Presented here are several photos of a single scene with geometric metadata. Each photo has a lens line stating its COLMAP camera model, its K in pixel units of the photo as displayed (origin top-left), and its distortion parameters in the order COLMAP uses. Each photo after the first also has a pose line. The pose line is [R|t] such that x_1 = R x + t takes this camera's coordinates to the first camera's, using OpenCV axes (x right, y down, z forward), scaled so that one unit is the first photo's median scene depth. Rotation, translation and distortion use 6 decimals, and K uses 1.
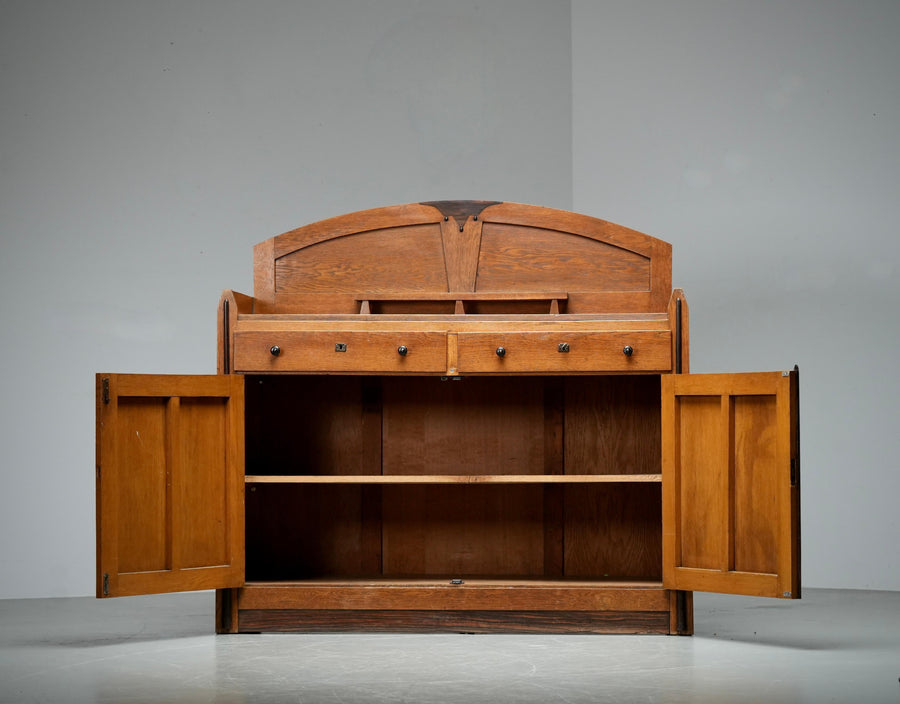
lens RADIAL K [[2978.3, 0, 450.0], [0, 2978.3, 352.0], [0, 0, 1]] dist [0.067839, 0.224733]
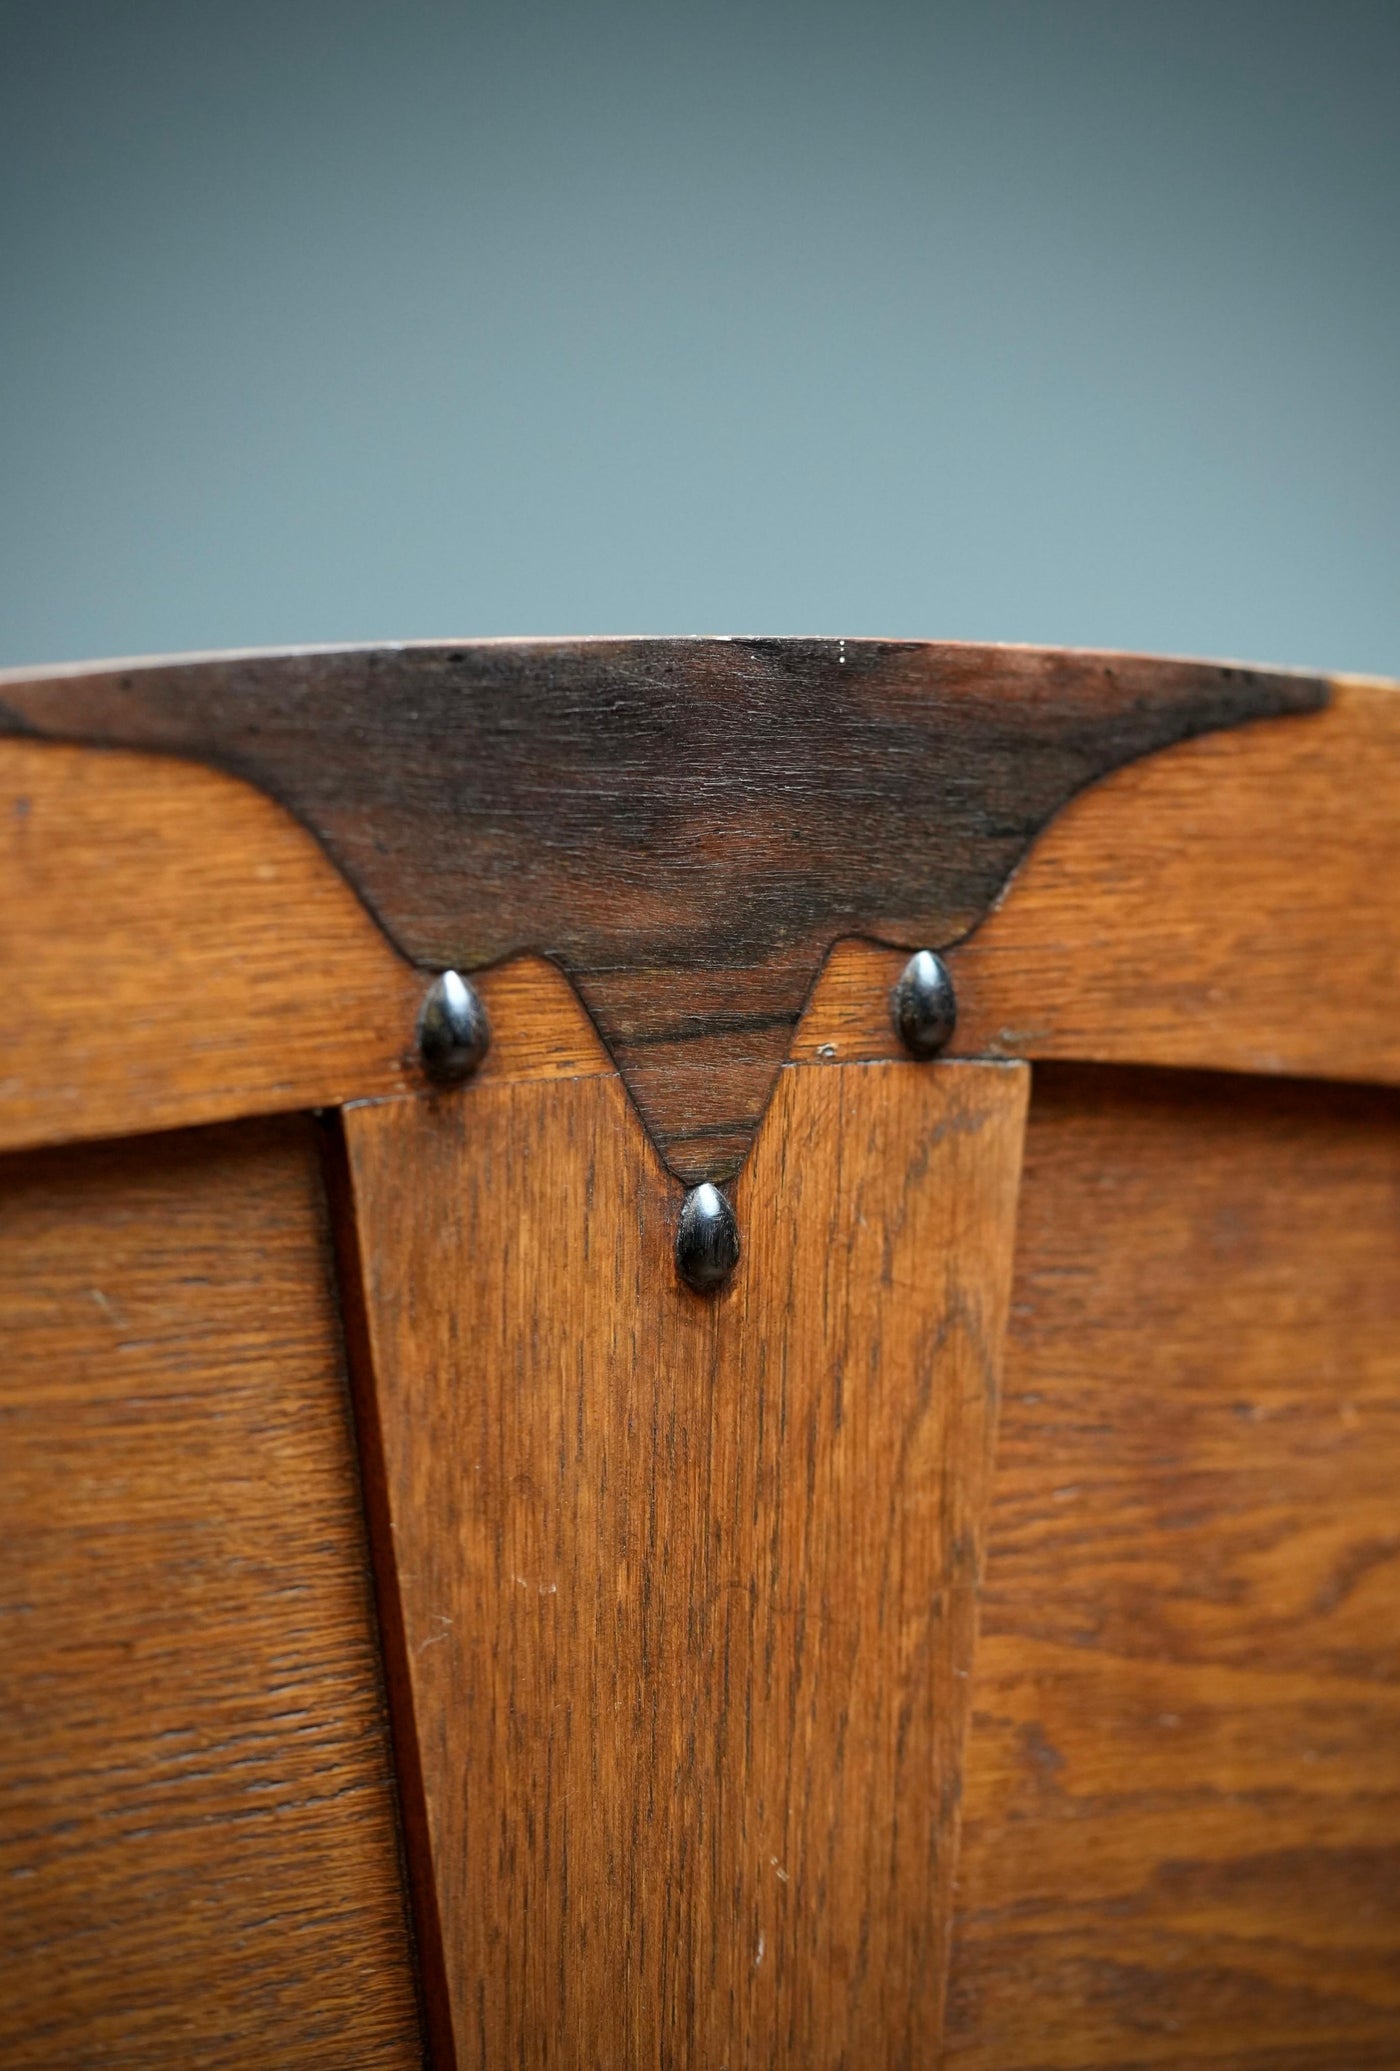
lens RADIAL K [[6405.4, 0, 700.0], [0, 6405.4, 1035.5], [0, 0, 1]] dist [-0.026384, 0.176414]
pose [[0.759720, -0.034623, 0.649327, -0.065356], [-0.006301, 0.998143, 0.060595, -0.051299], [-0.650219, -0.050126, 0.758091, 0.926711]]
